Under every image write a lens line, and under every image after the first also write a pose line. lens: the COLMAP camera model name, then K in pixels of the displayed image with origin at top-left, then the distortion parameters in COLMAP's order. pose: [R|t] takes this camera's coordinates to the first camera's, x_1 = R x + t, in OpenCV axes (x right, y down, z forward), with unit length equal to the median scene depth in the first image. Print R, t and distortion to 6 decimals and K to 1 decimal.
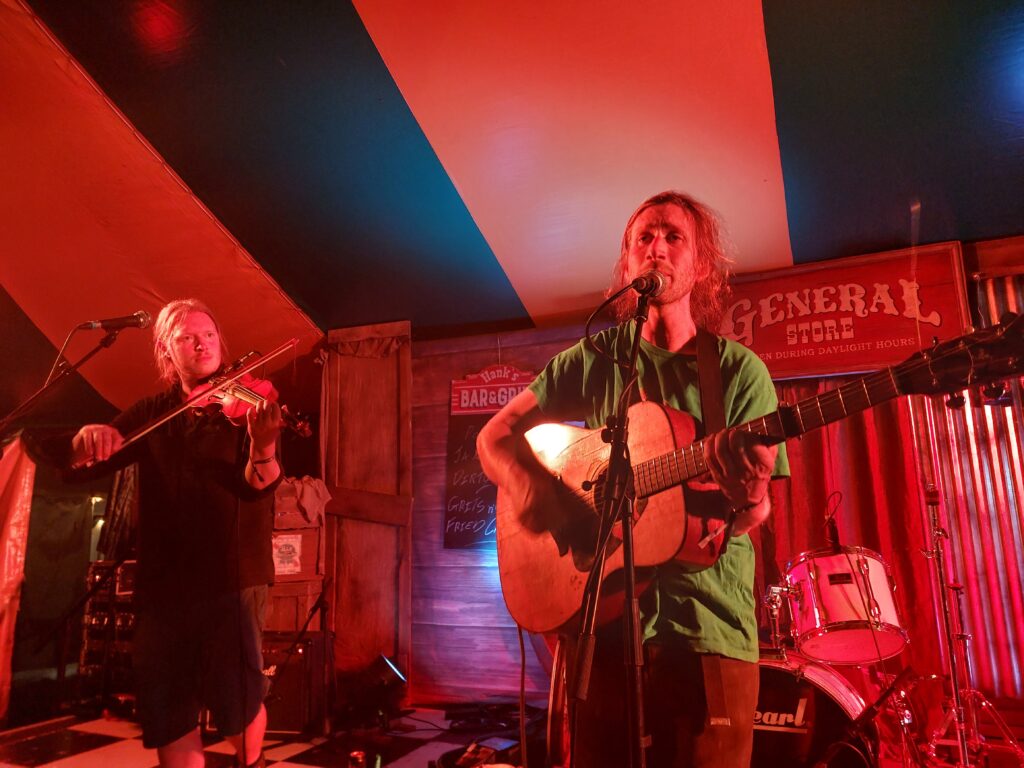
lens RADIAL K [[780.7, 0, 510.8], [0, 780.7, 407.9], [0, 0, 1]] dist [0.127604, -0.122554]
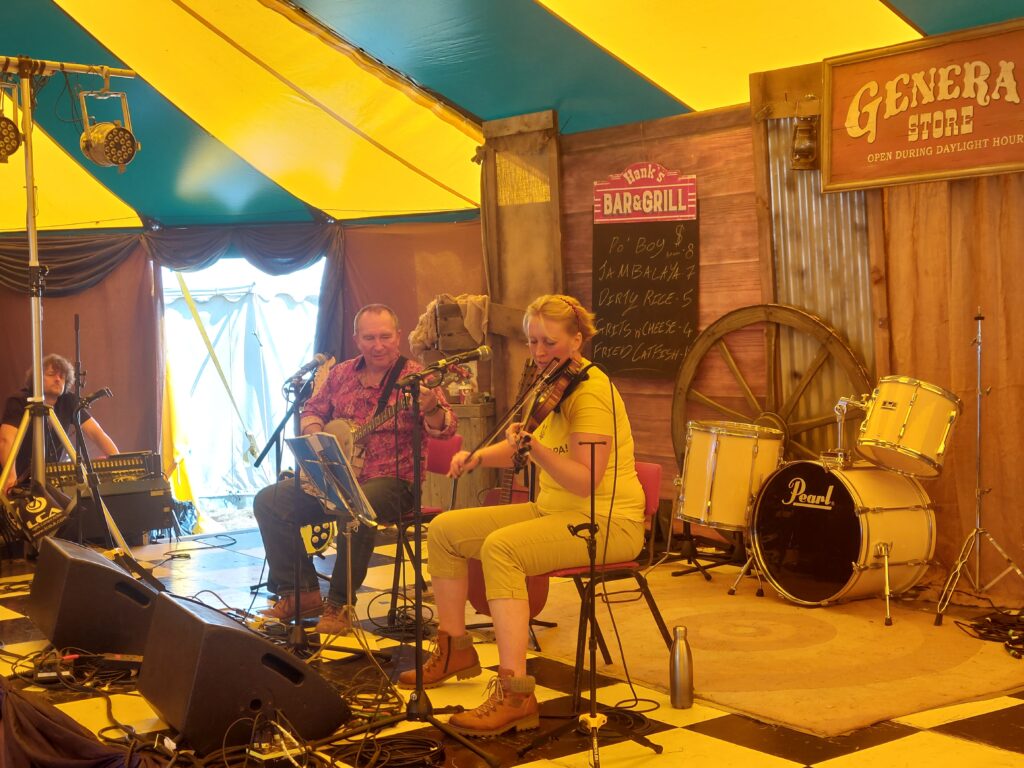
lens RADIAL K [[1409.2, 0, 512.0], [0, 1409.2, 384.0], [0, 0, 1]] dist [0.184648, -0.180361]
pose [[0.885183, 0.050151, -0.462532, 0.672717], [0.026593, 0.987094, 0.157919, -0.076176], [0.464482, -0.152087, 0.872425, -0.486303]]
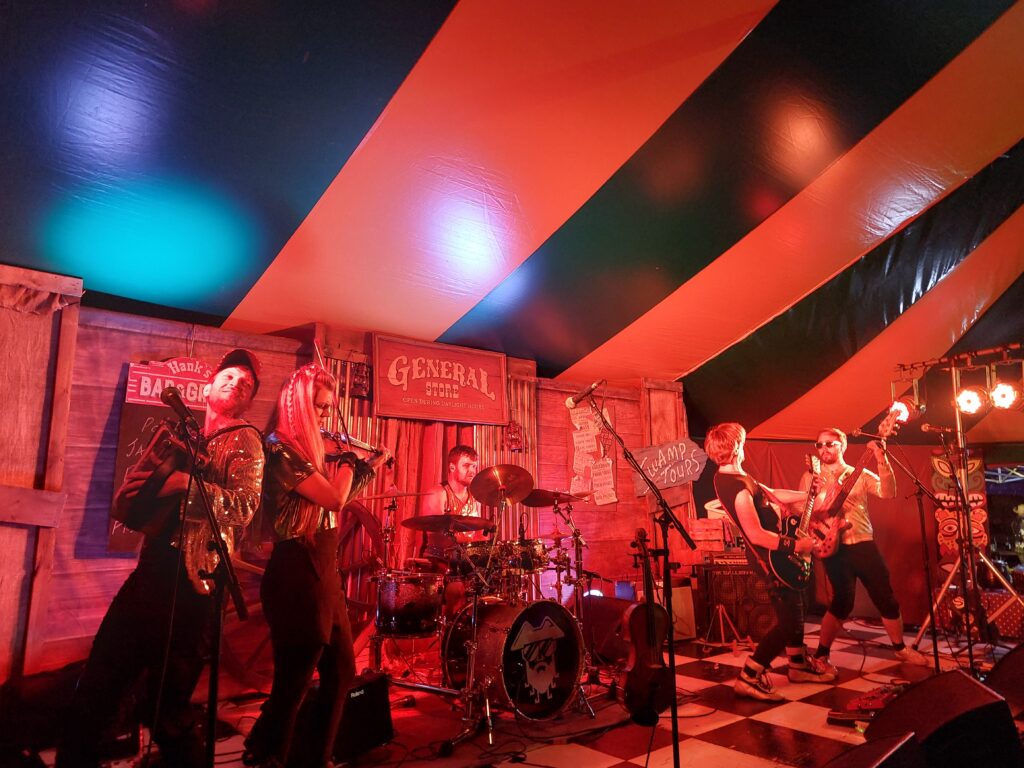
lens RADIAL K [[780.7, 0, 510.8], [0, 780.7, 407.9], [0, 0, 1]] dist [0.127604, -0.122554]
pose [[0.376620, 0.128743, 0.917378, -0.888119], [-0.127469, 0.988078, -0.086333, 0.046296], [-0.917556, -0.084423, 0.388541, 0.300042]]
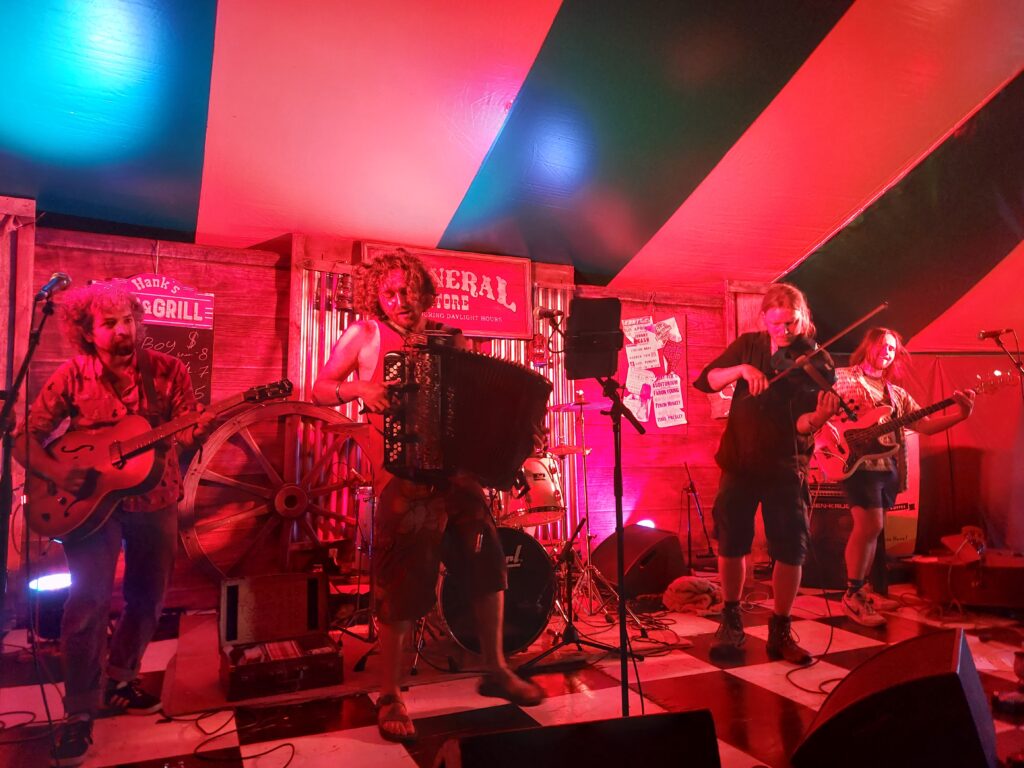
lens RADIAL K [[780.7, 0, 510.8], [0, 780.7, 407.9], [0, 0, 1]] dist [0.127604, -0.122554]
pose [[0.645105, 0.039486, 0.763073, -0.565602], [-0.127444, 0.990235, 0.056501, -0.003563], [-0.753391, -0.133698, 0.643838, 0.010041]]
